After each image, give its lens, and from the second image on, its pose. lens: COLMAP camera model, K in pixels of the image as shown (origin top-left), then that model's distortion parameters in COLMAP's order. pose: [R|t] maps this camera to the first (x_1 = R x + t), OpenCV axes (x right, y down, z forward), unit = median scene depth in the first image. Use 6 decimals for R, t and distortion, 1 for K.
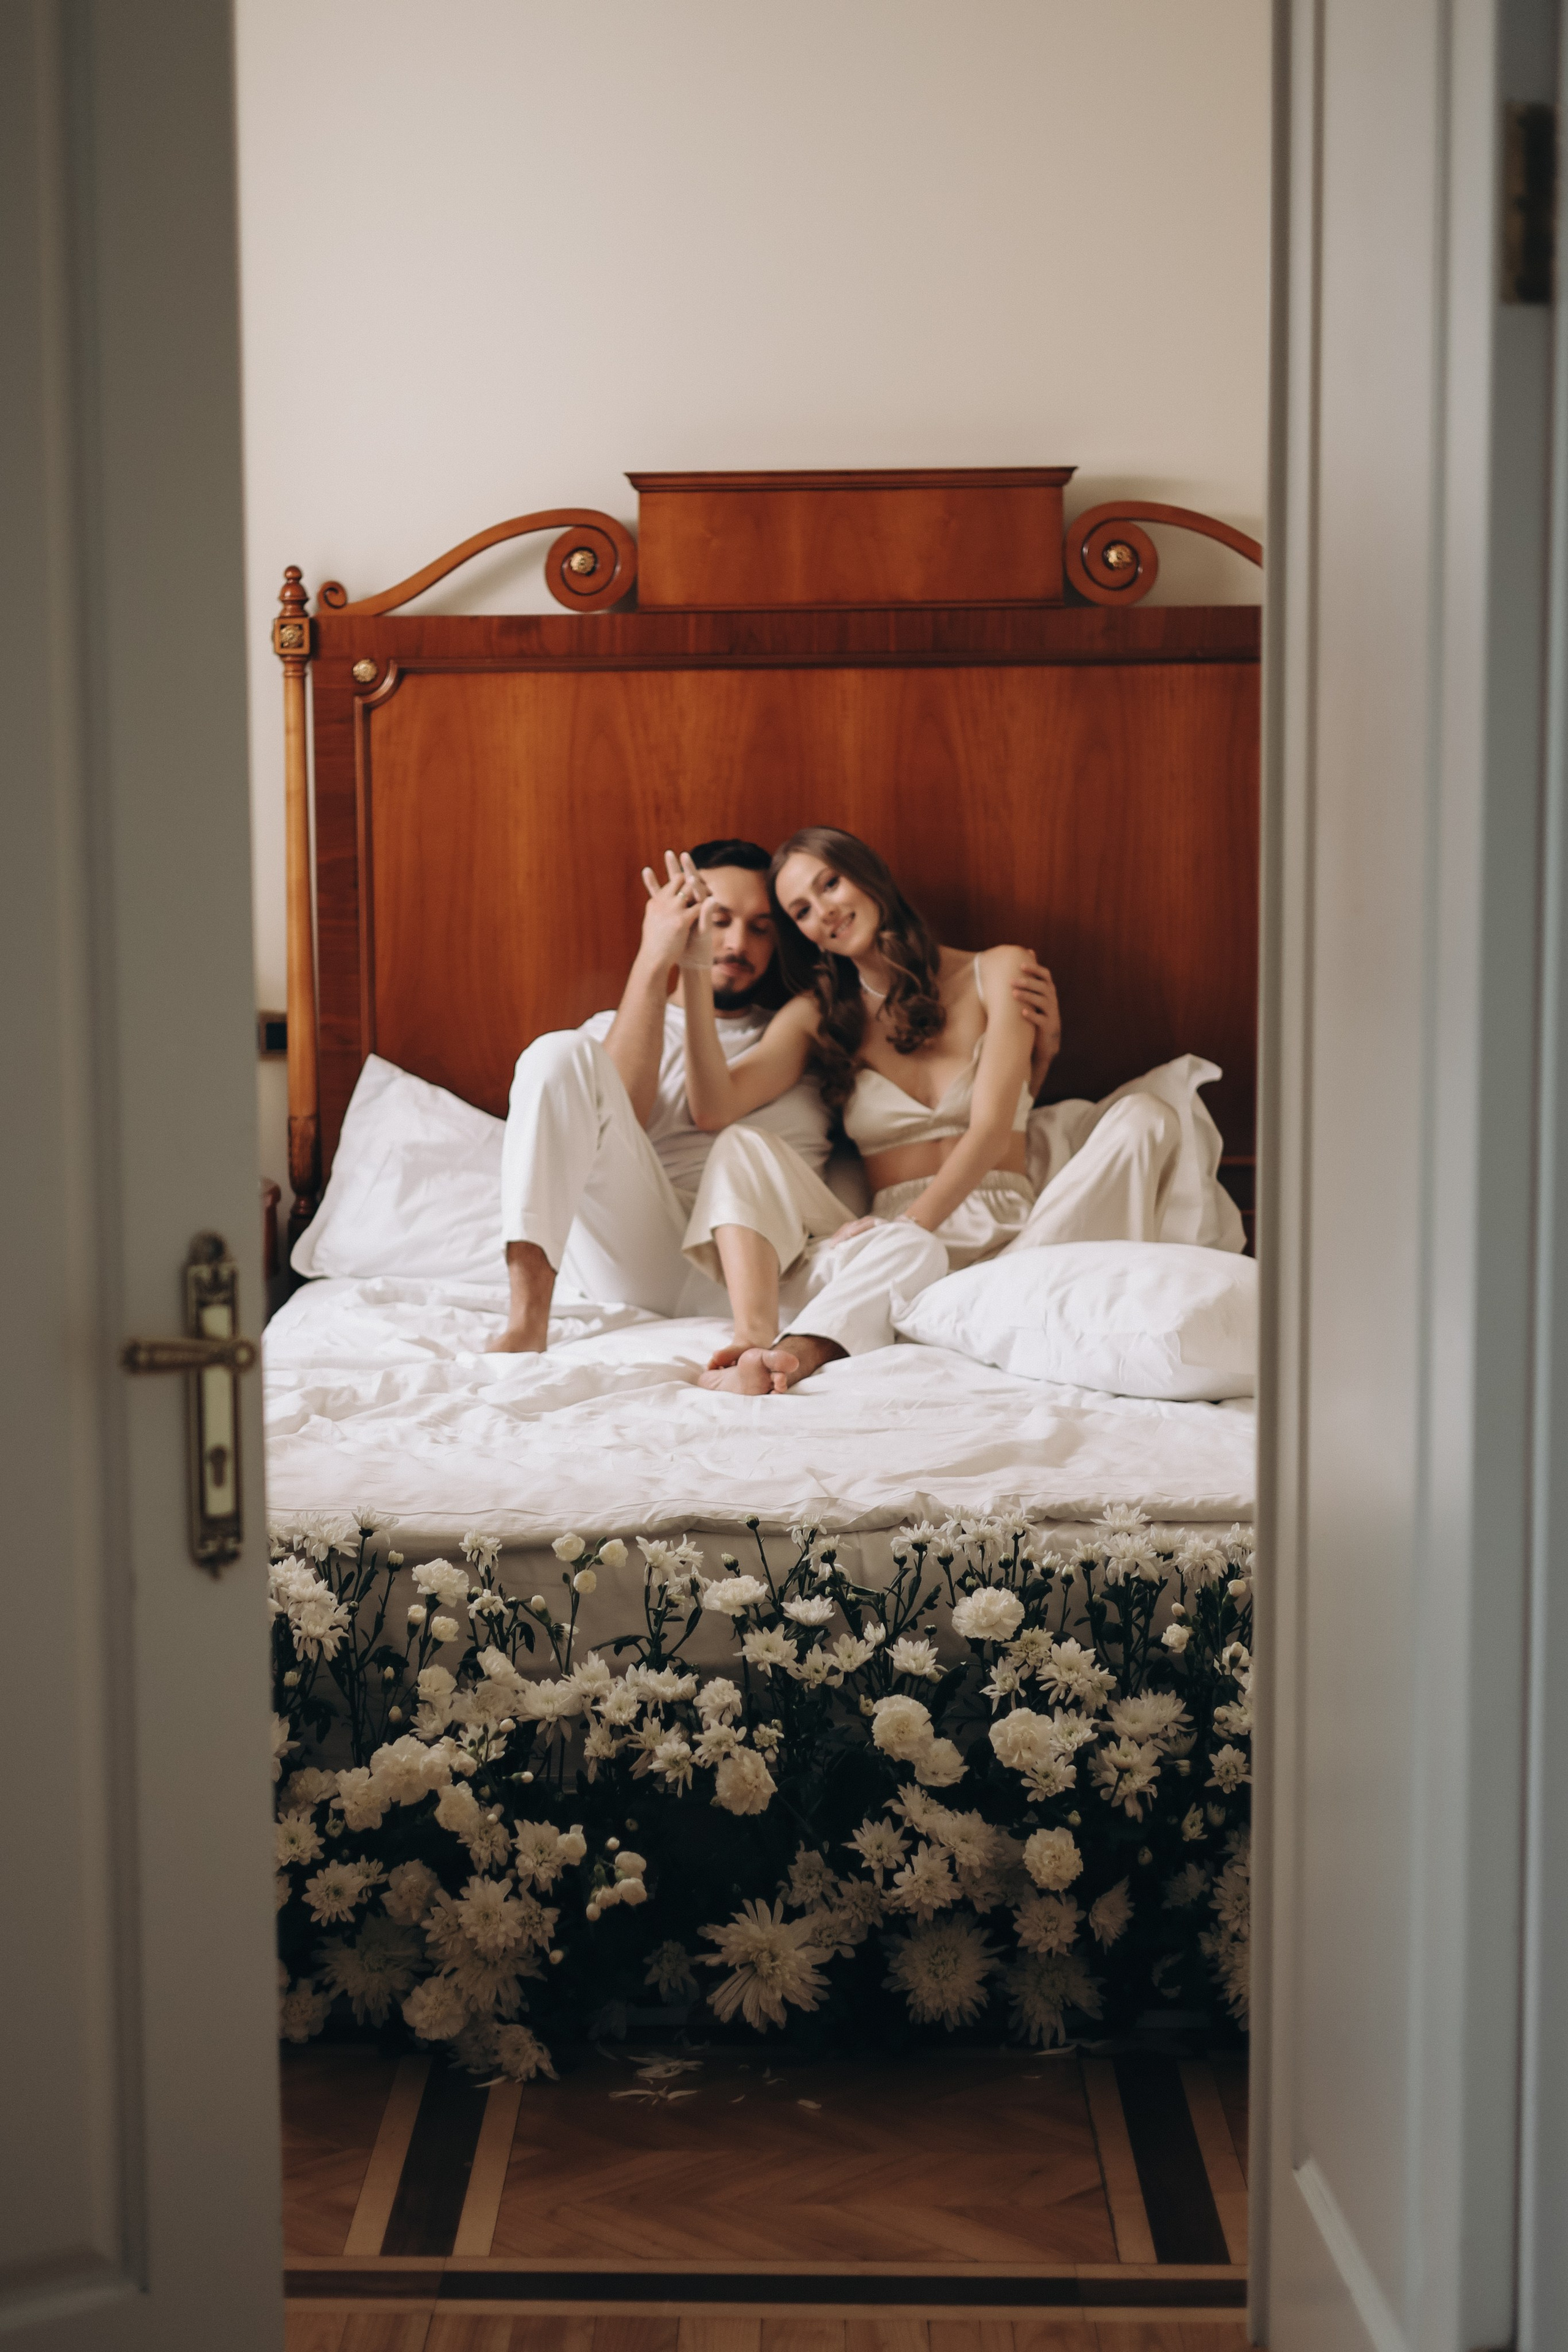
lens RADIAL K [[4090.0, 0, 624.9], [0, 4090.0, 1210.9], [0, 0, 1]] dist [0.037406, 0.061391]
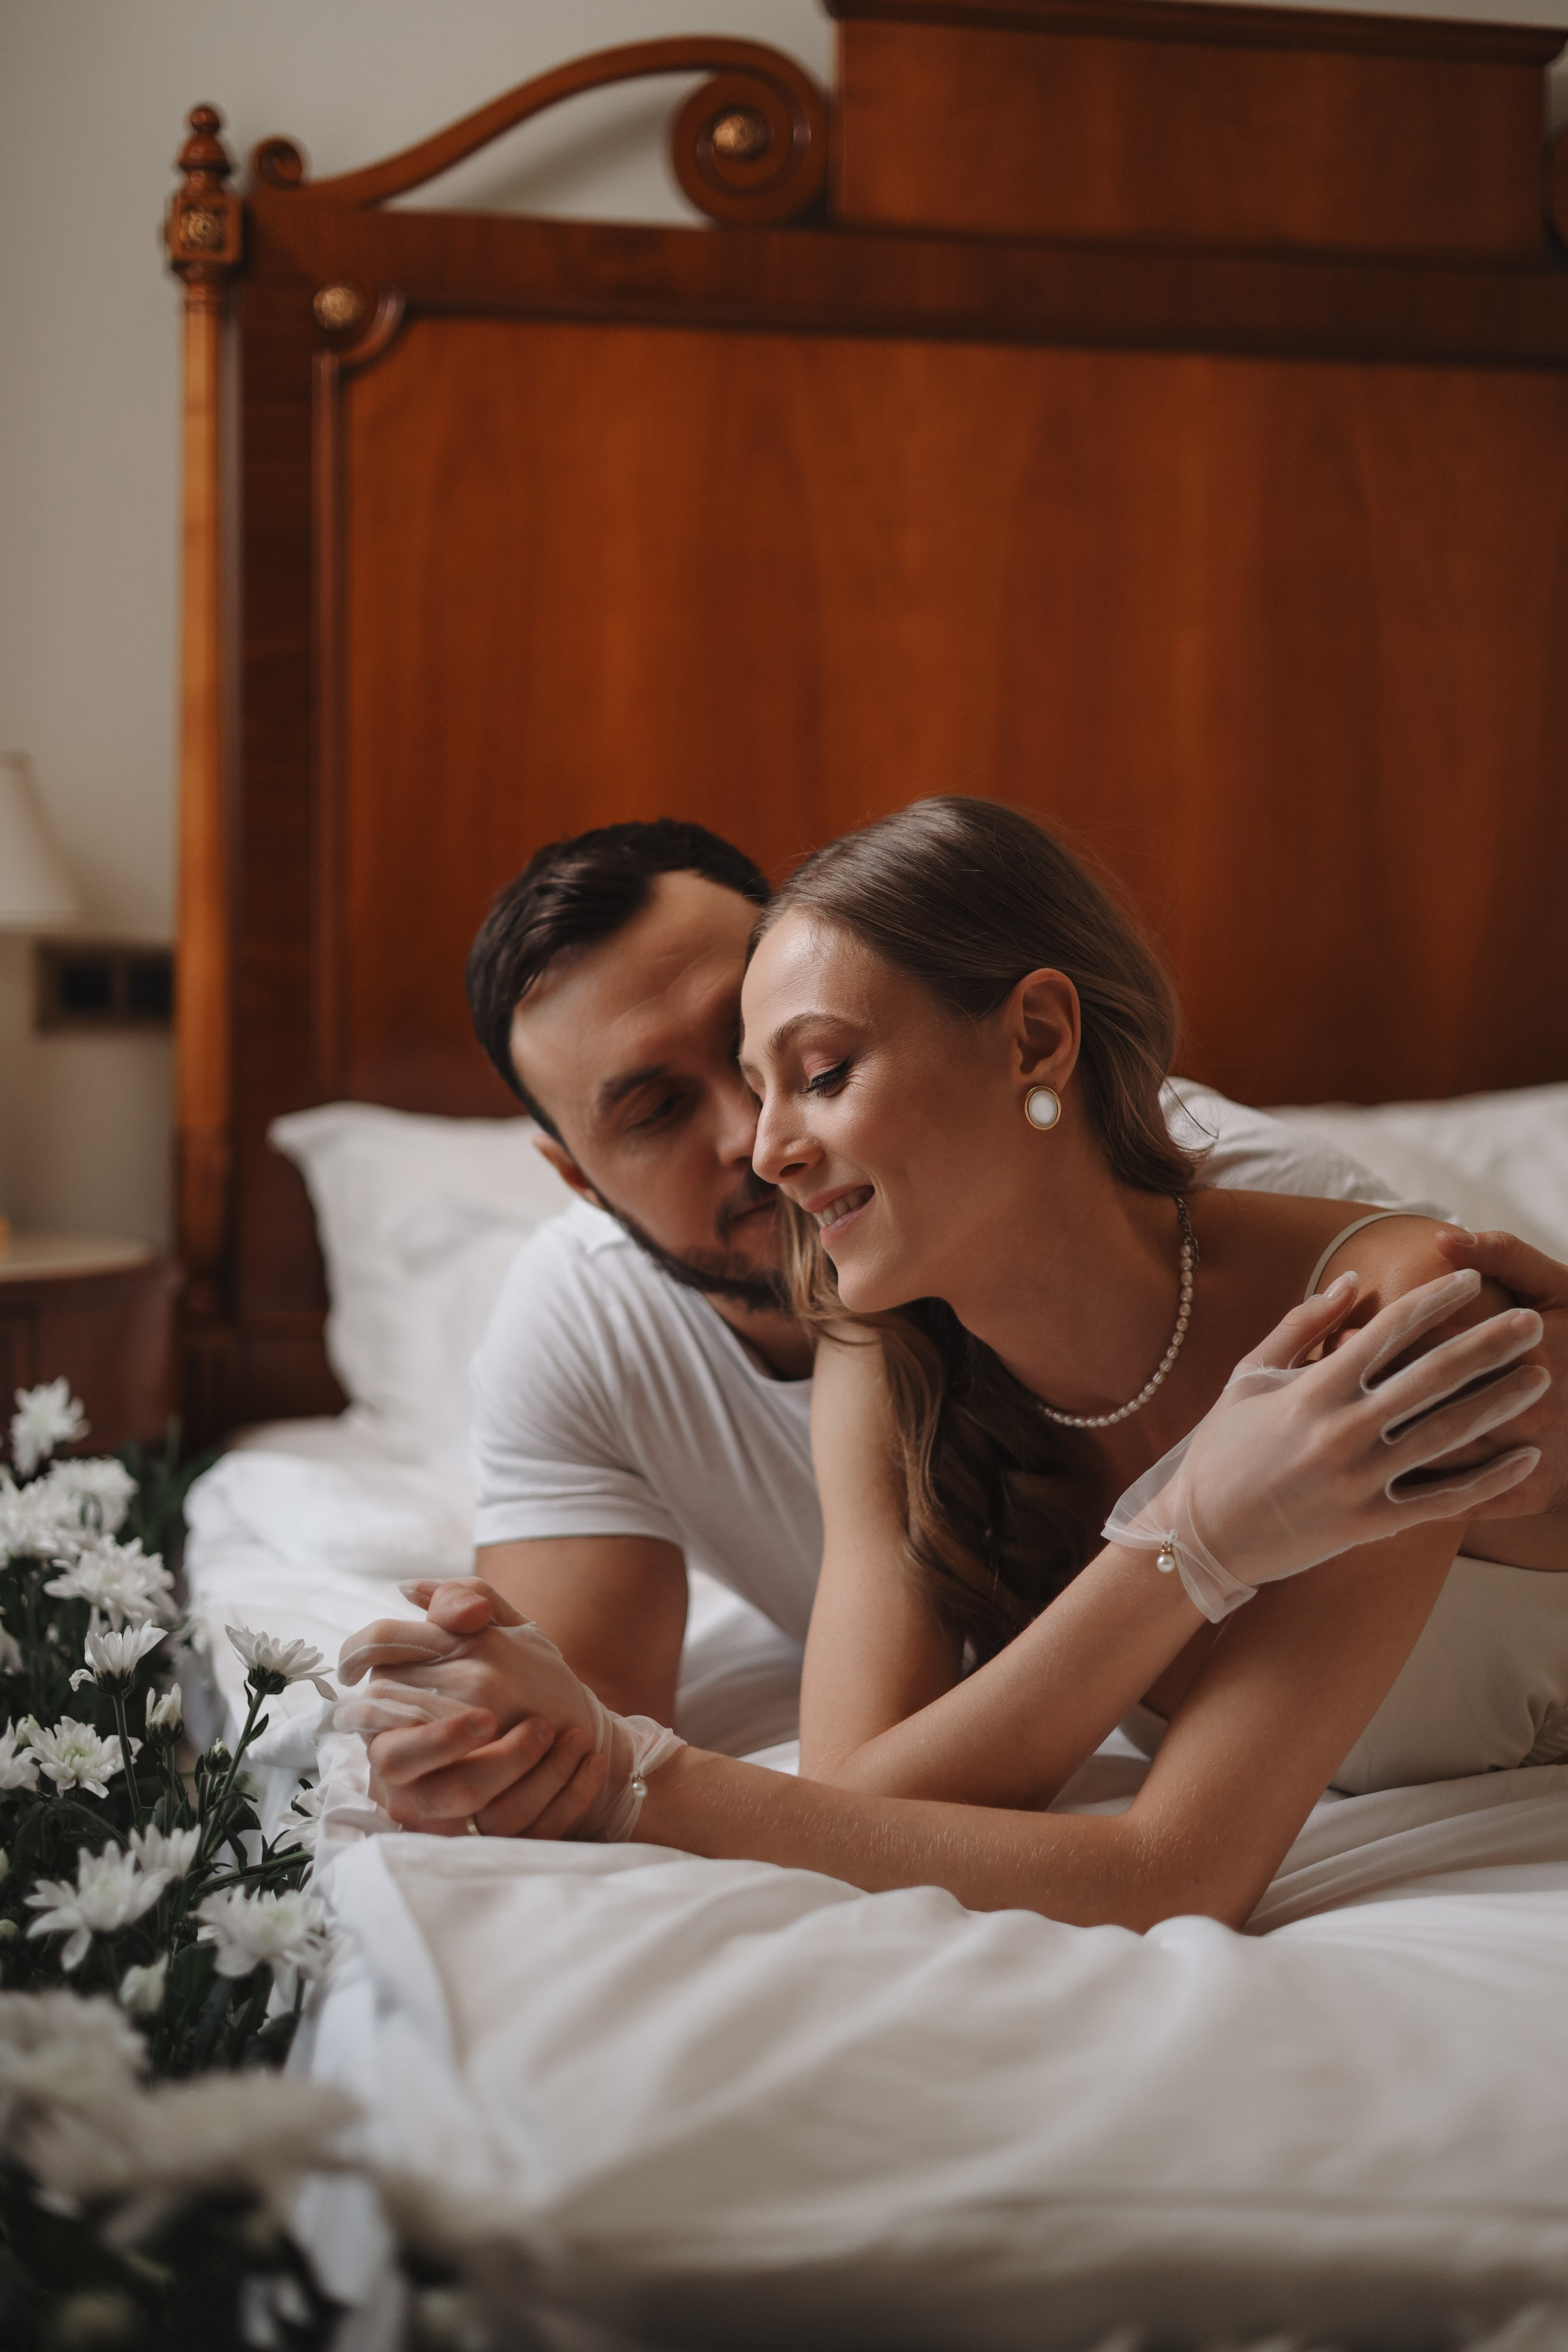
lens RADIAL K [[3392.2, 0, 784.0], [0, 3392.2, 1176.0], [0, 0, 1]] dist [0.045209, -0.181926]
pose [[0.972344, 0.009279, 0.233369, -0.163129], [0.008285, 0.997211, -0.074171, 0.024293], [-0.233407, 0.074053, 0.969555, 0.830069]]
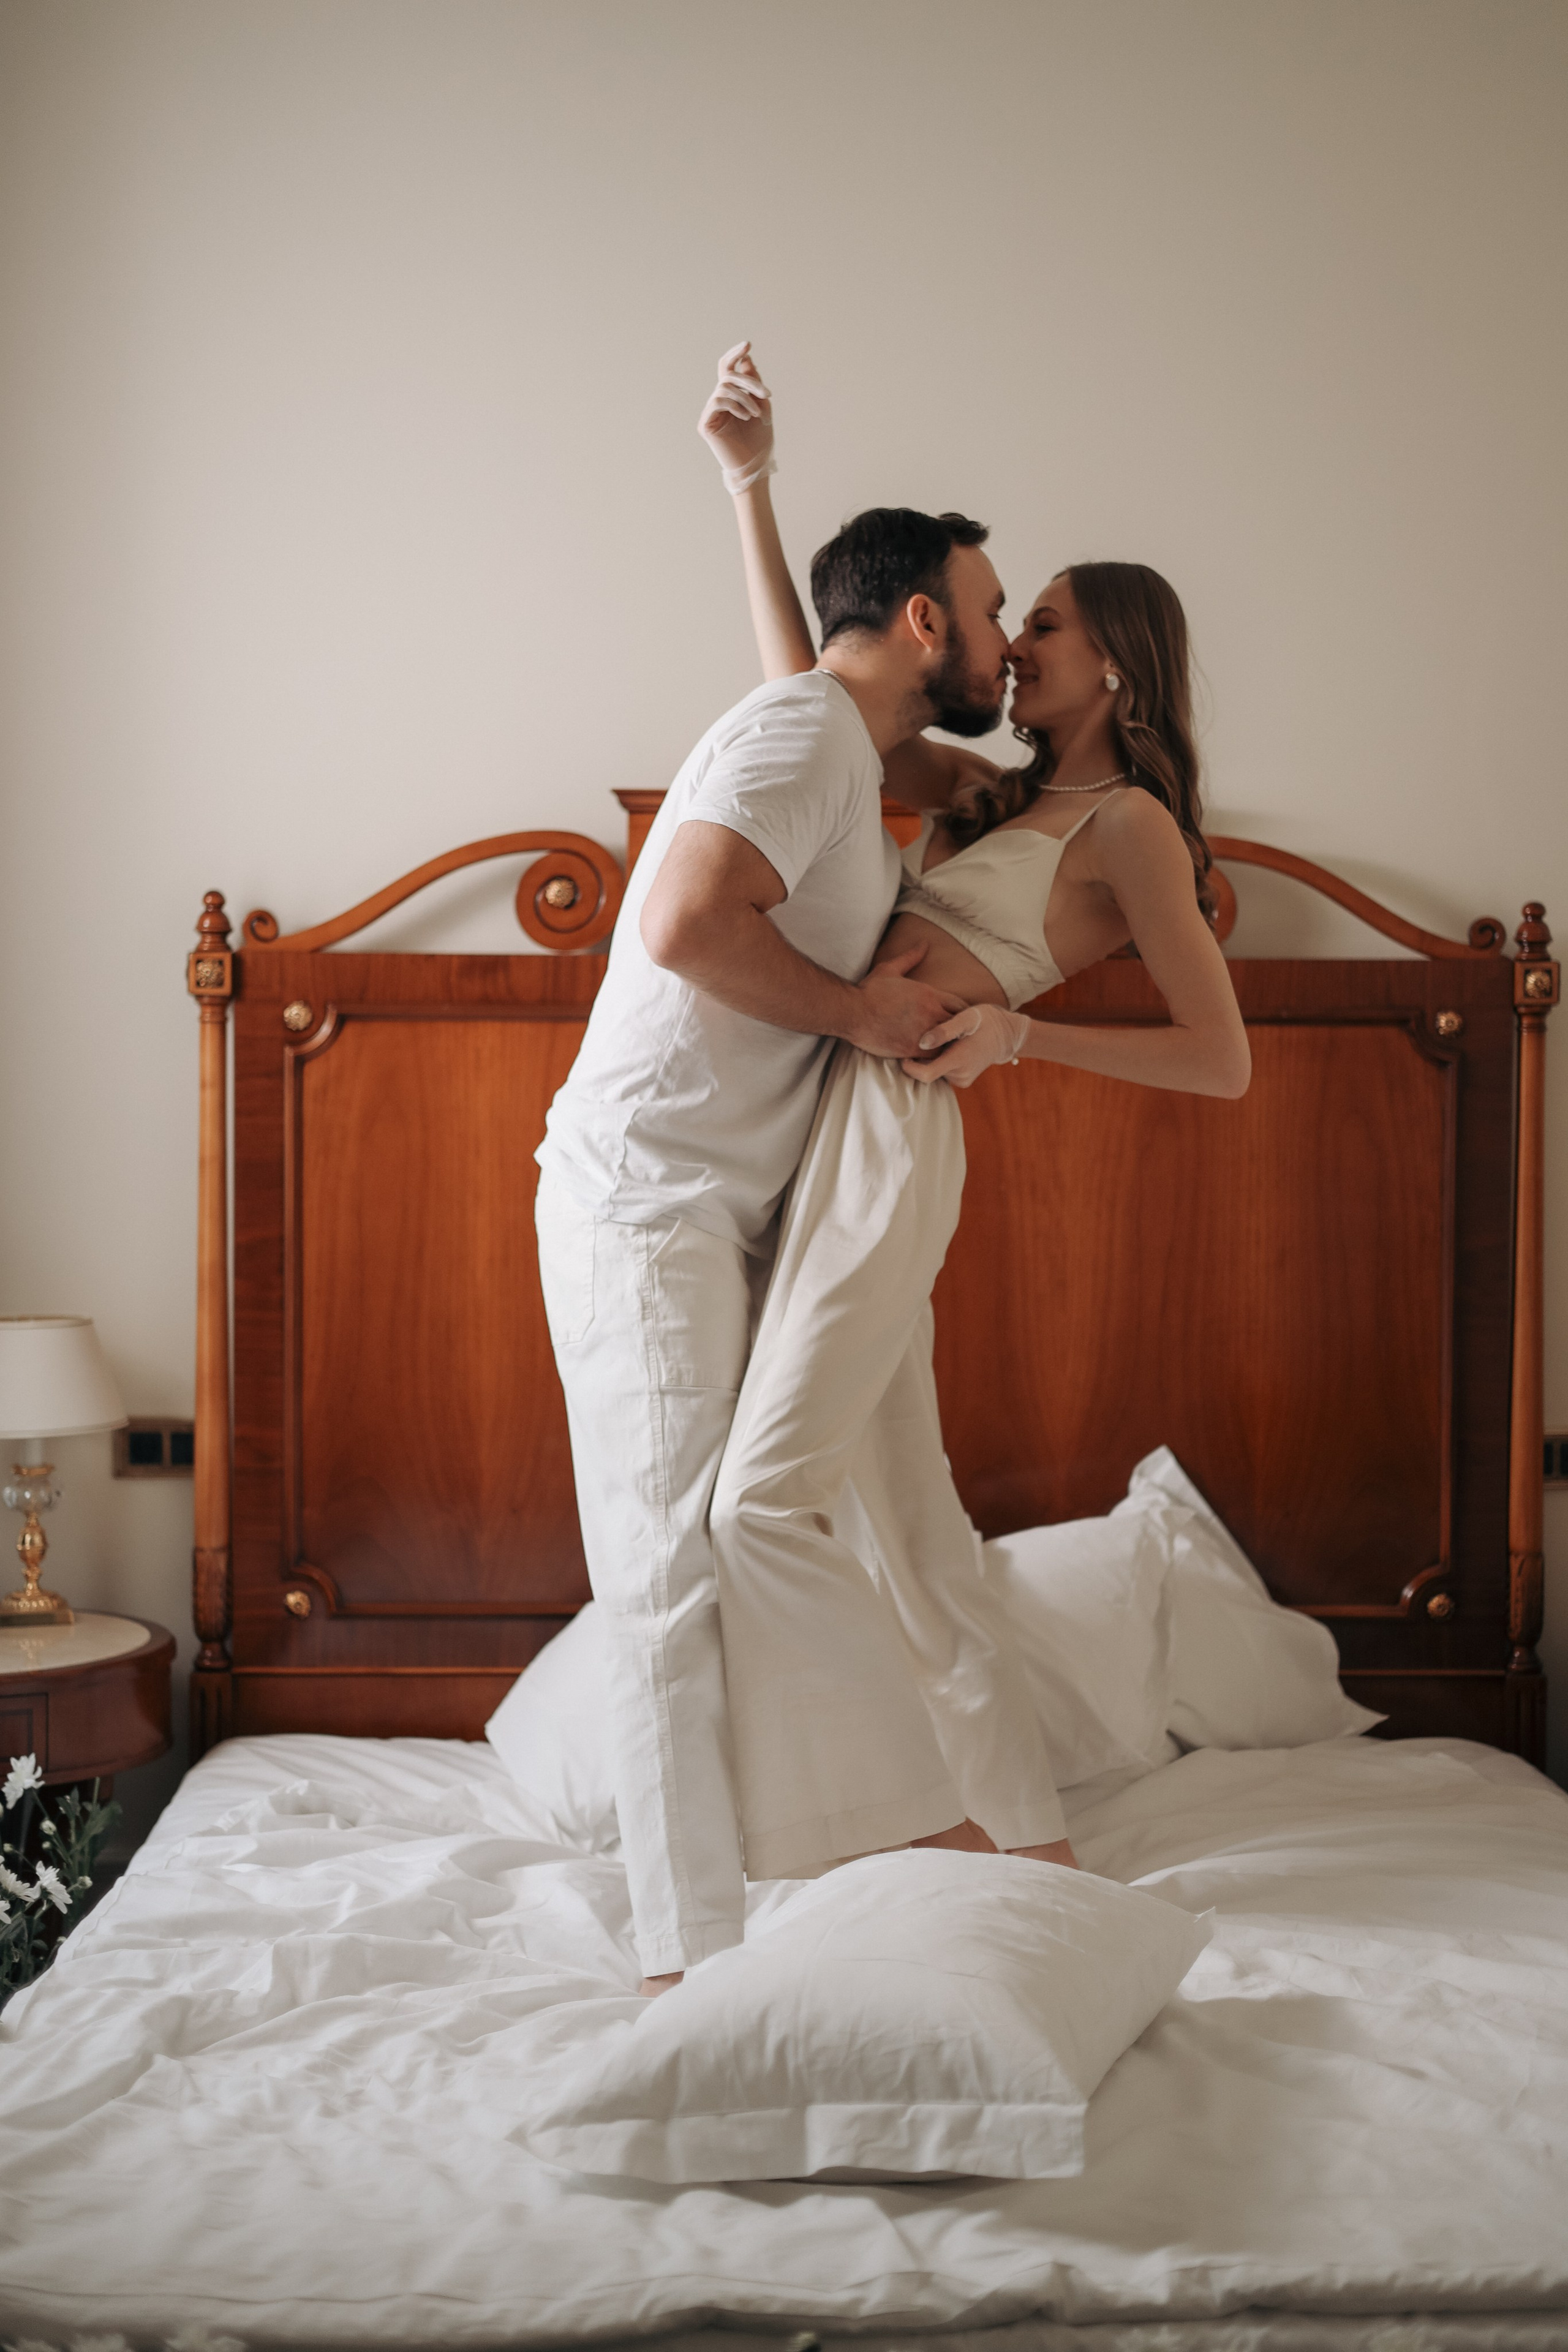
lens RADIAL K [[3252.5, 0, 784.0], [0, 3252.5, 1176.0], [0, 0, 1]] dist [0.050065, -0.094651]
pose [[0.998016, 0.015301, 0.061079, -0.006516], [-0.009783, 0.995926, -0.089640, -0.060143], [-0.062202, 0.088864, 0.994100, 0.495941]]
